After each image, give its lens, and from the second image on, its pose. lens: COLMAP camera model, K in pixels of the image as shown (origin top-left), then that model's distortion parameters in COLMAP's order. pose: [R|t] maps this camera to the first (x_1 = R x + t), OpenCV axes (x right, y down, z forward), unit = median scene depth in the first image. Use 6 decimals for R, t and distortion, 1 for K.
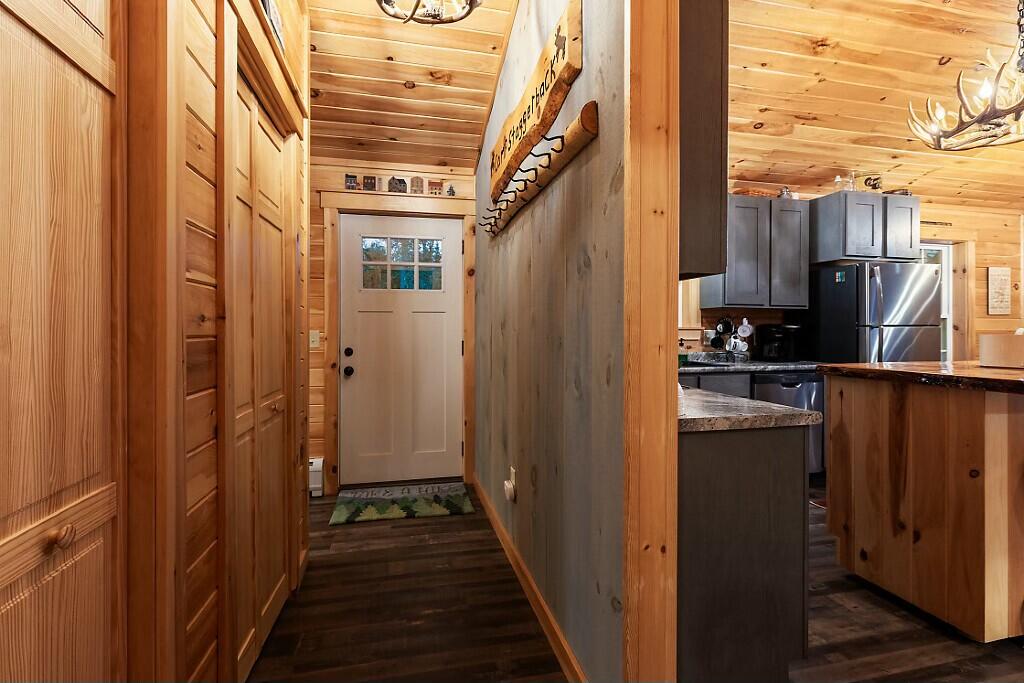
lens RADIAL K [[473.5, 0, 501.7], [0, 473.5, 330.2], [0, 0, 1]] dist [-0.000607, -0.000536]
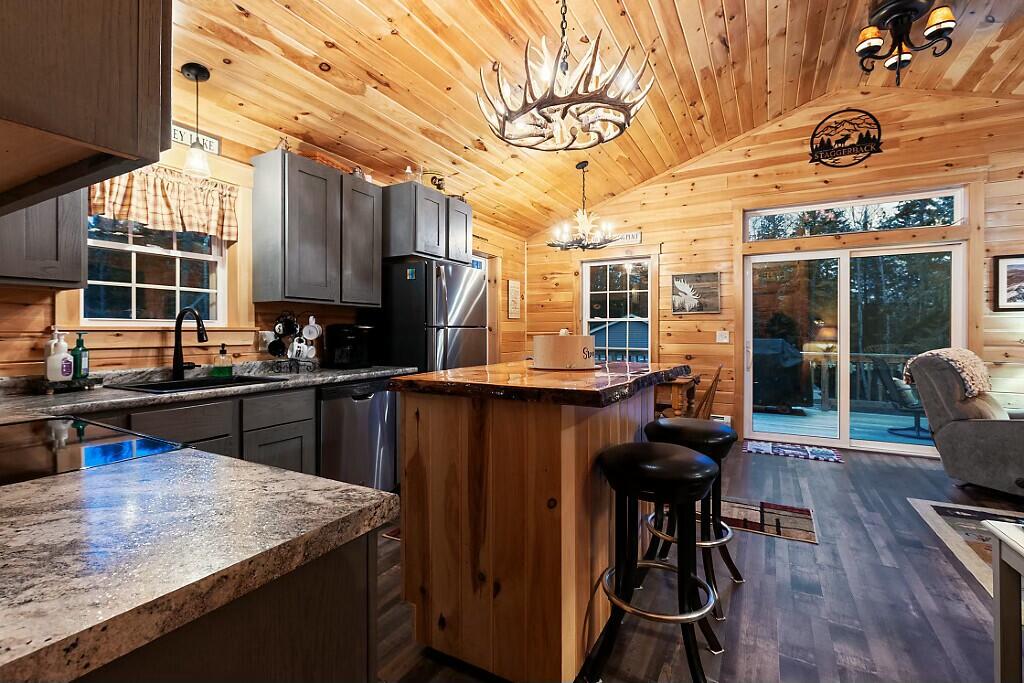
lens RADIAL K [[473.5, 0, 500.9], [0, 473.5, 332.1], [0, 0, 1]] dist [-0.000607, -0.000536]
pose [[0.683121, -0.002004, 0.730303, 0.156522], [0.000769, 0.999998, 0.002025, -0.000317], [-0.730305, -0.000822, 0.683120, 0.235603]]
